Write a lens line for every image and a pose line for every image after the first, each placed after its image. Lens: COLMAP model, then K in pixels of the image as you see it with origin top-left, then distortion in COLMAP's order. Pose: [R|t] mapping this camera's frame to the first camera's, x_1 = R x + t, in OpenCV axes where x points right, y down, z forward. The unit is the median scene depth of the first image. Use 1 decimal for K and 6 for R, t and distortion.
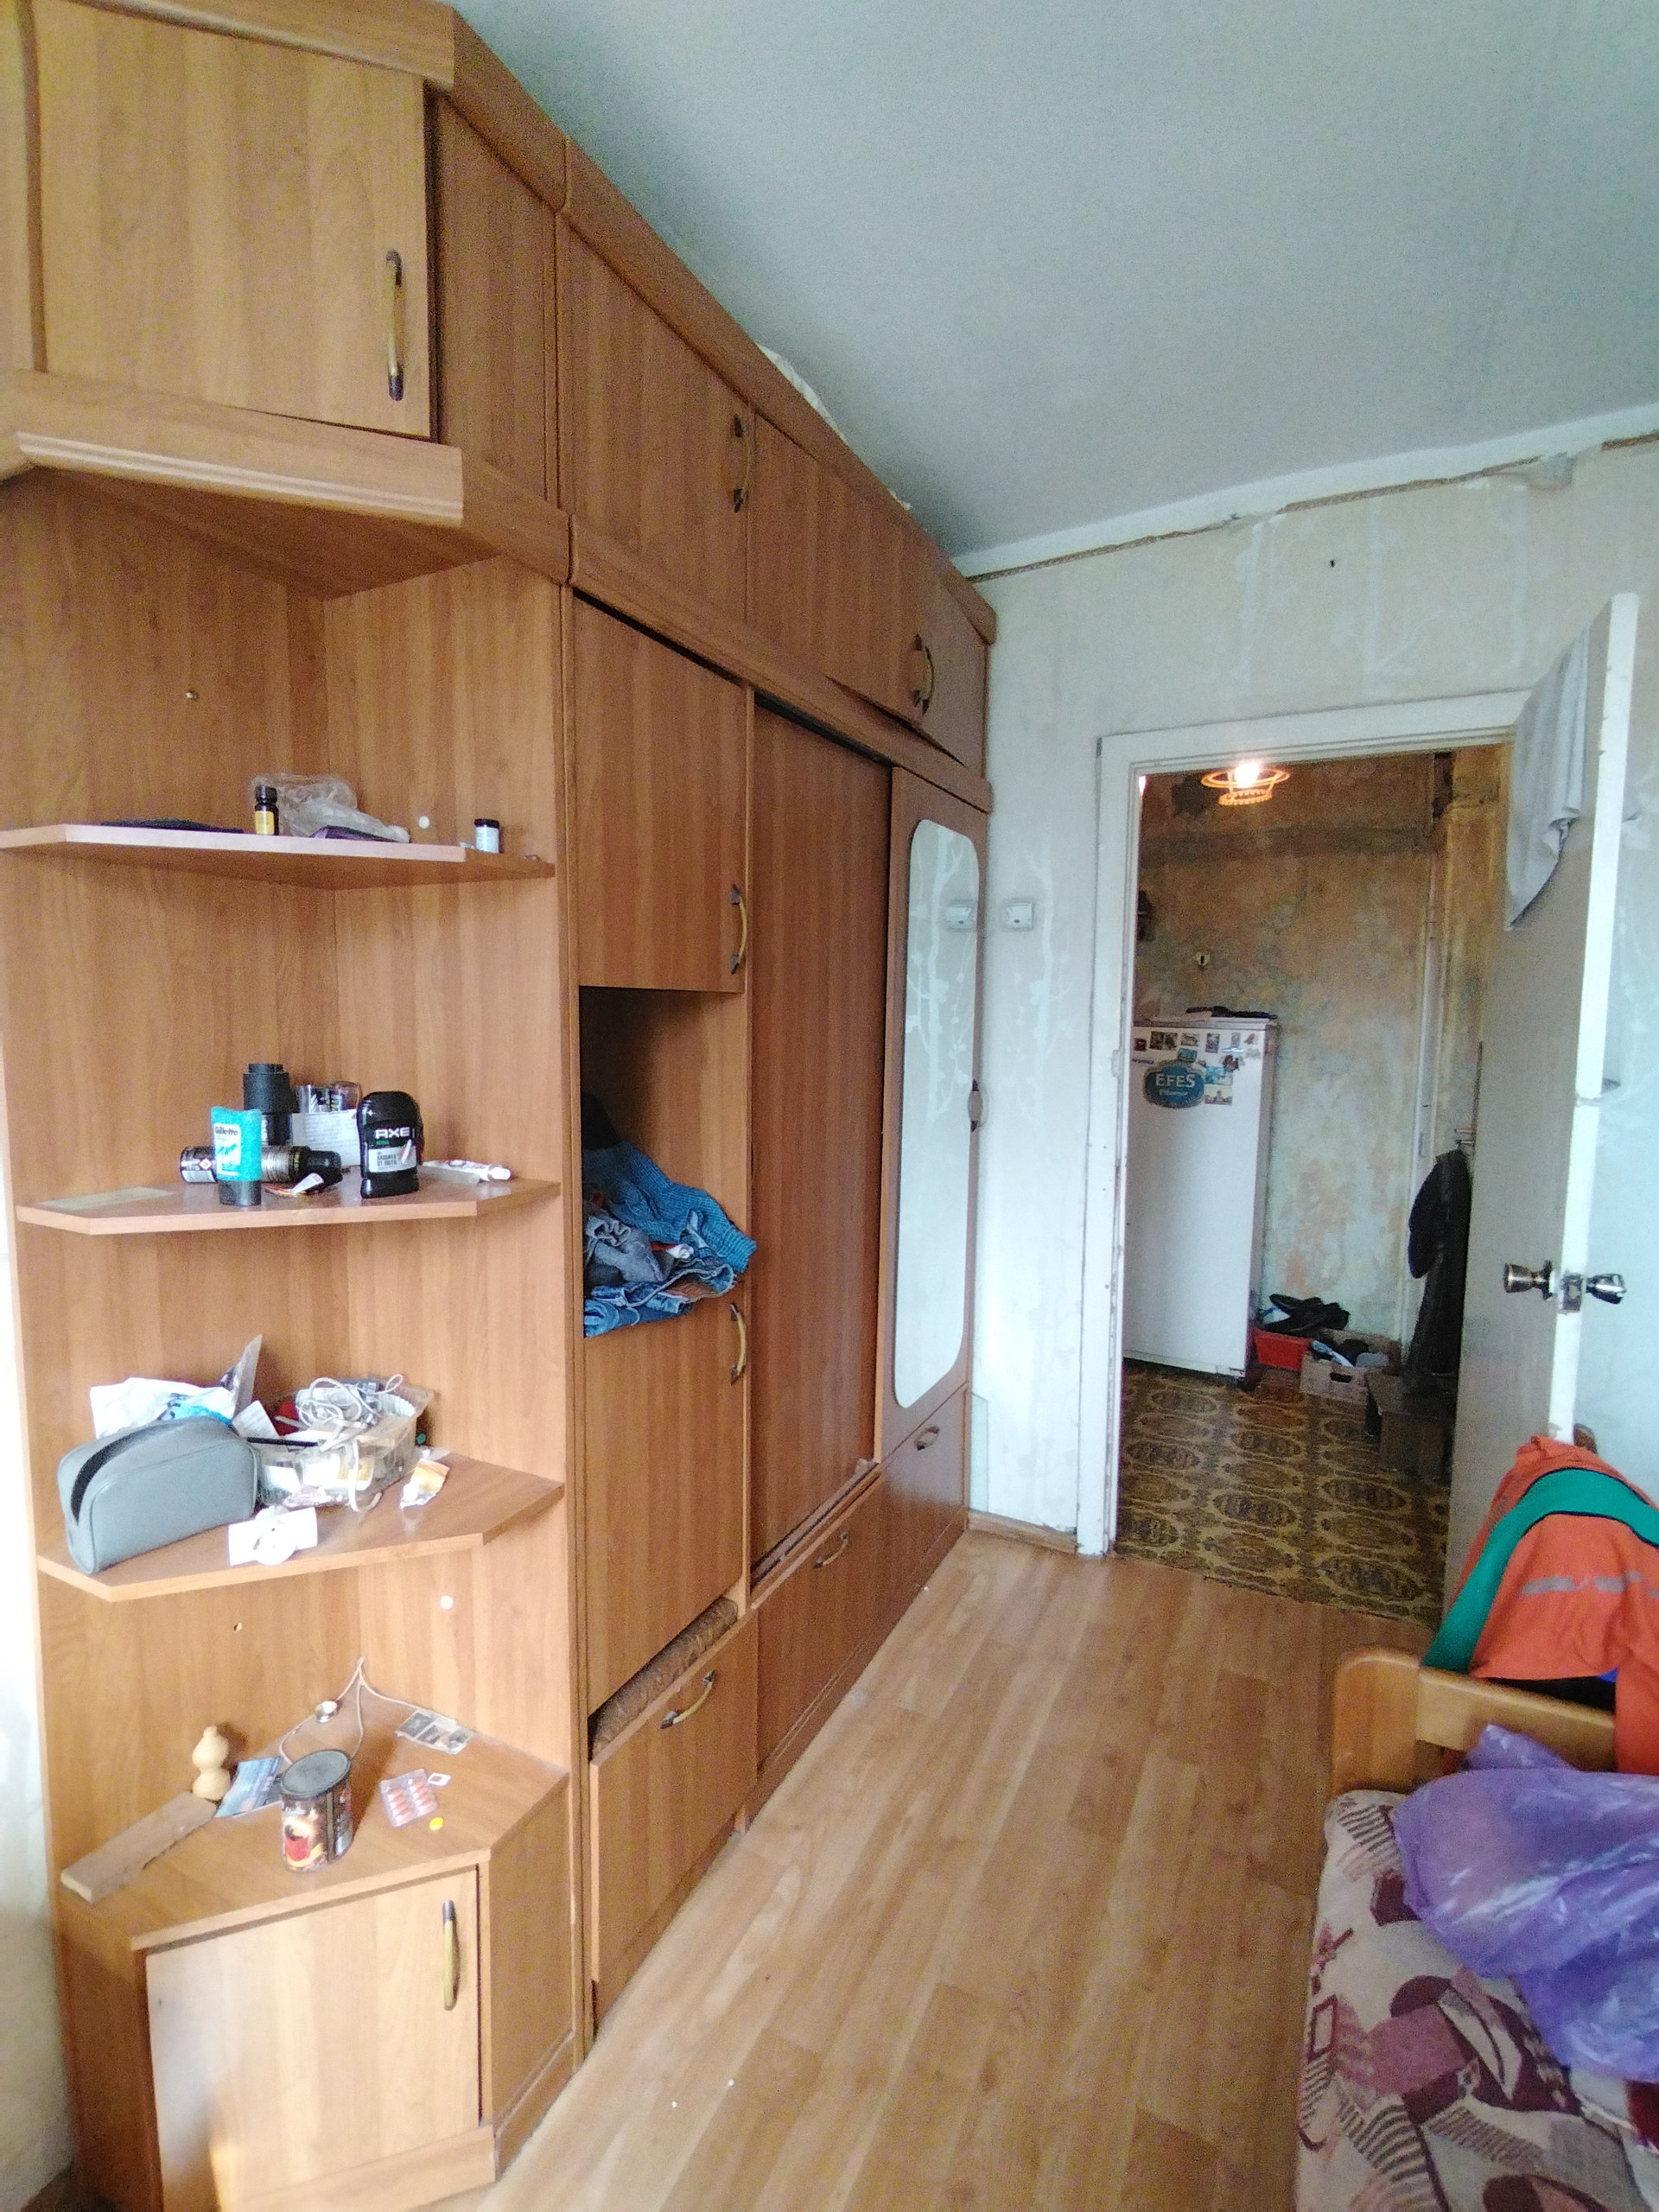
lens RADIAL K [[1020.0, 0, 847.3], [0, 1020.0, 1097.8], [0, 0, 1]] dist [-0.019347, -0.000793]
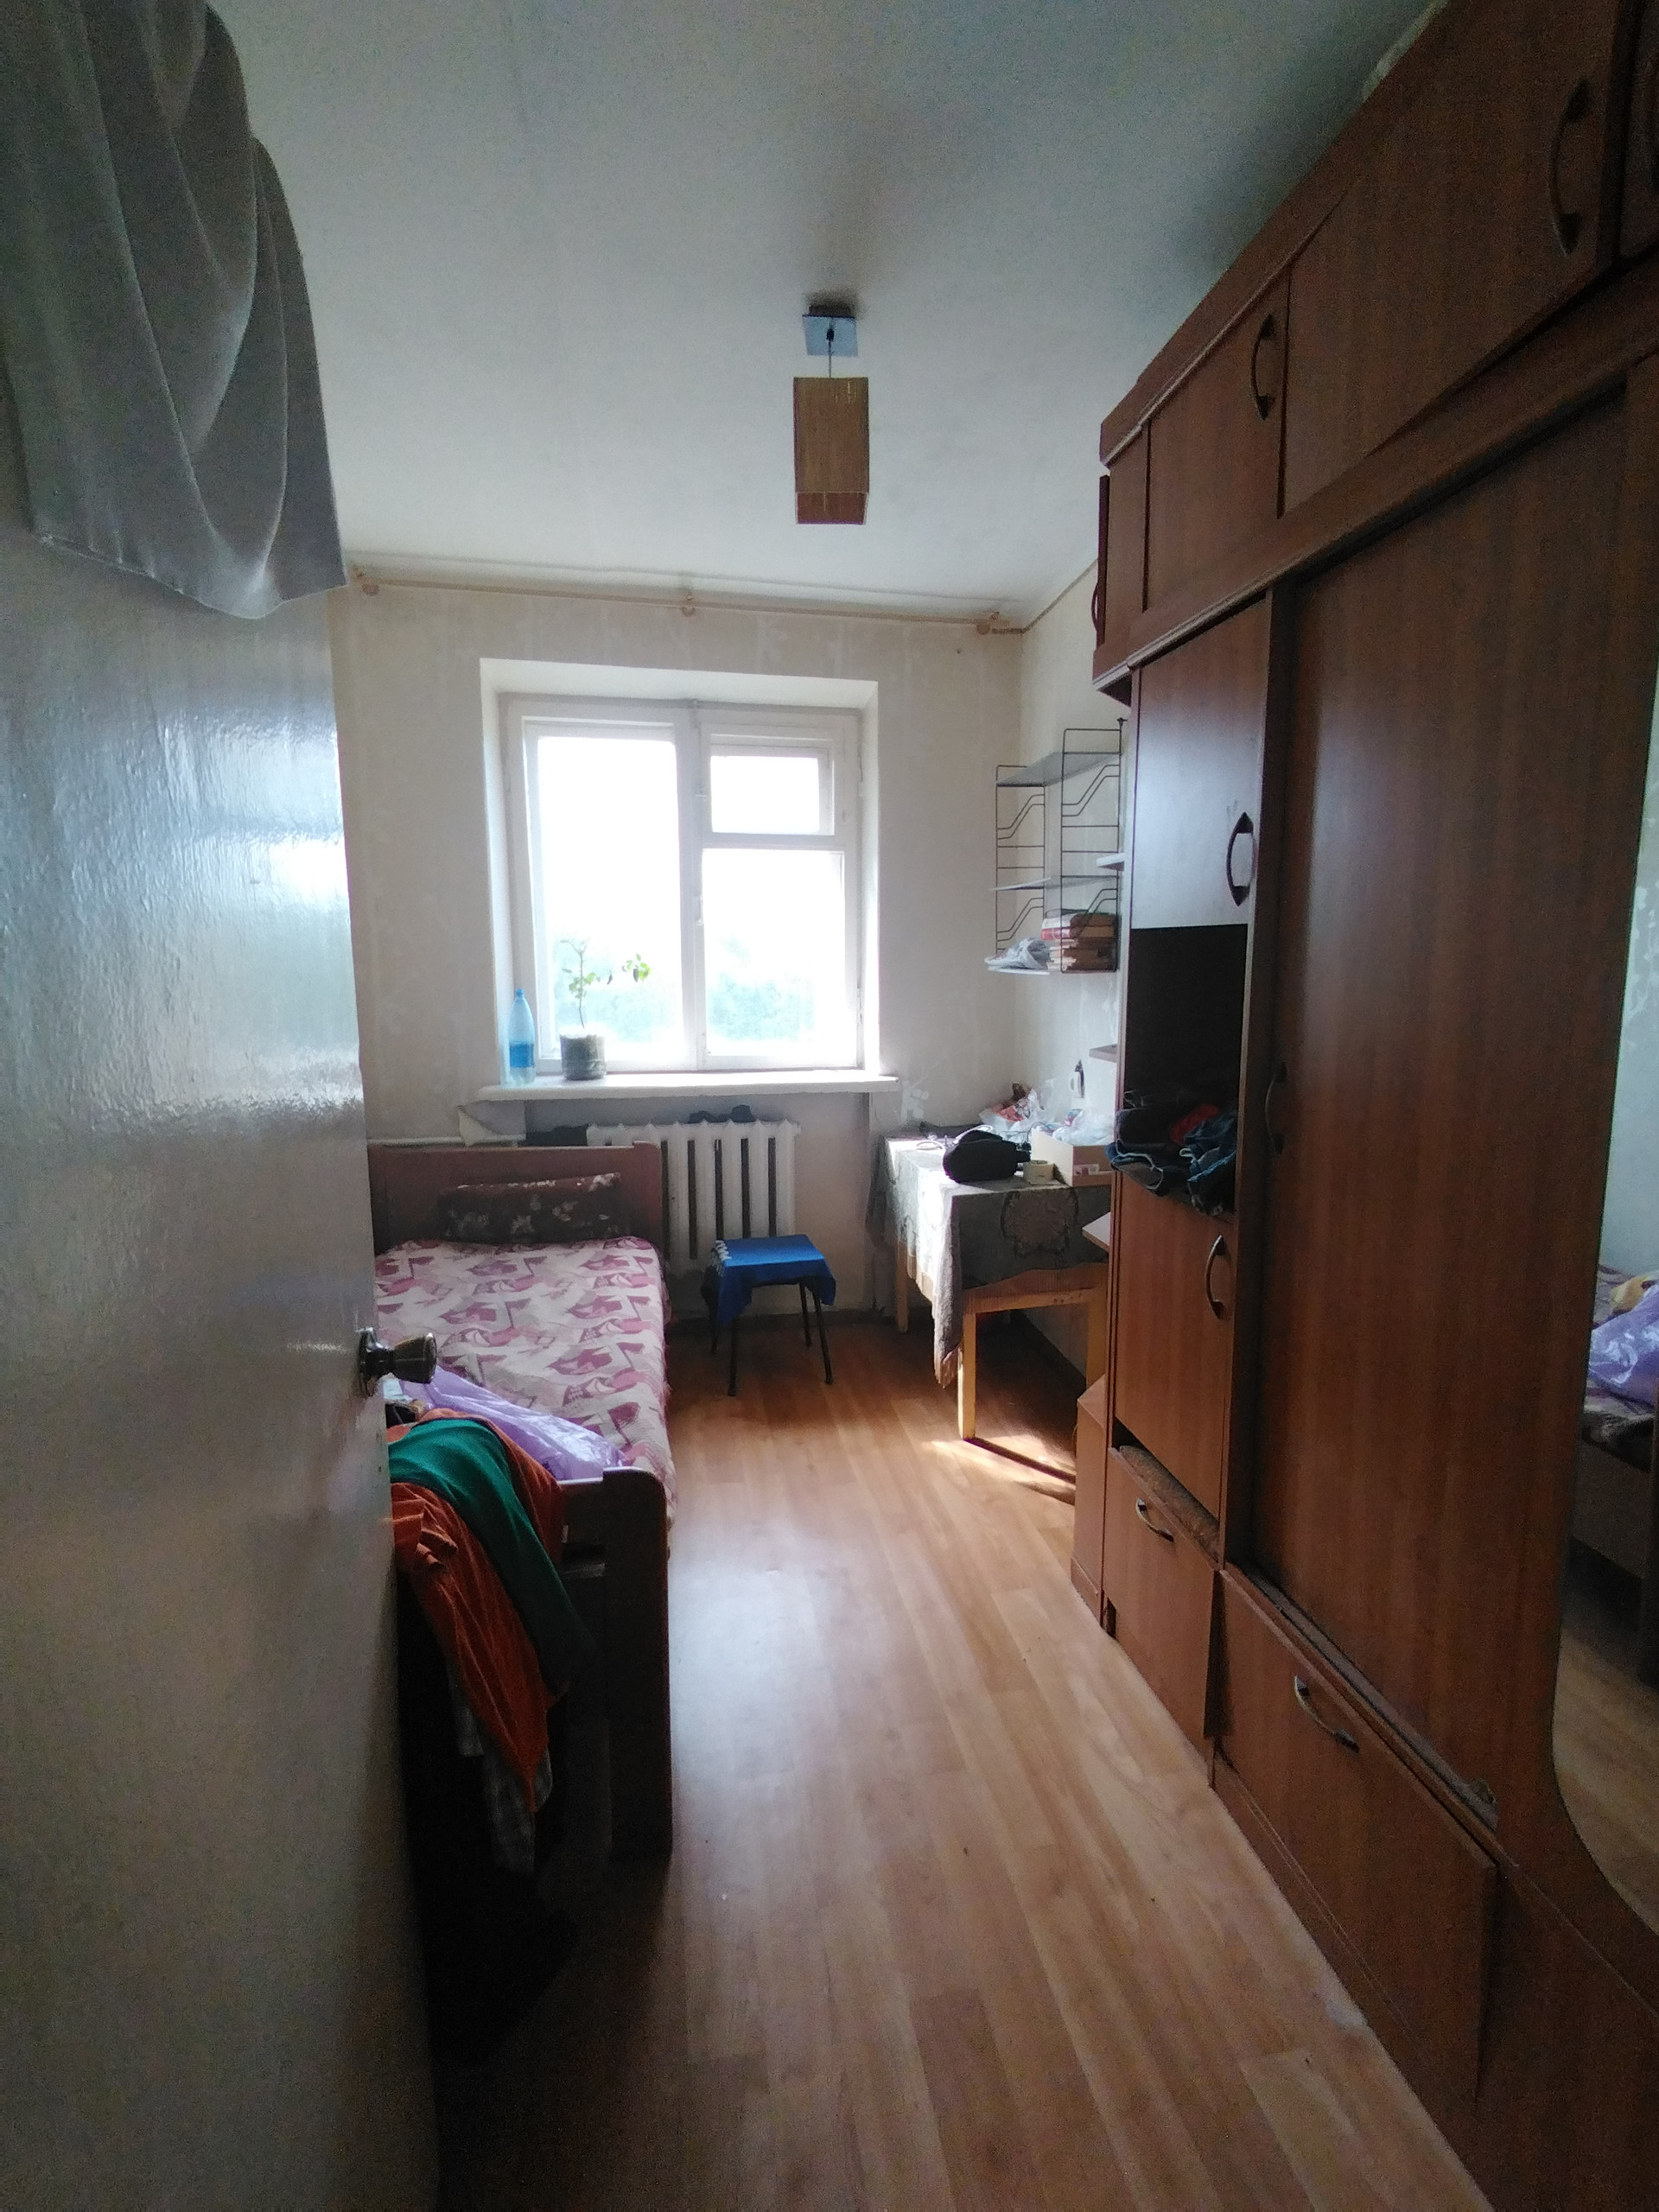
lens RADIAL K [[1020.0, 0, 846.1], [0, 1020.0, 1101.6], [0, 0, 1]] dist [-0.019347, -0.000793]
pose [[-0.805928, 0.081568, -0.586367, 0.749646], [-0.056201, 0.975448, 0.212937, -0.118571], [0.589339, 0.204567, -0.781557, 1.508385]]
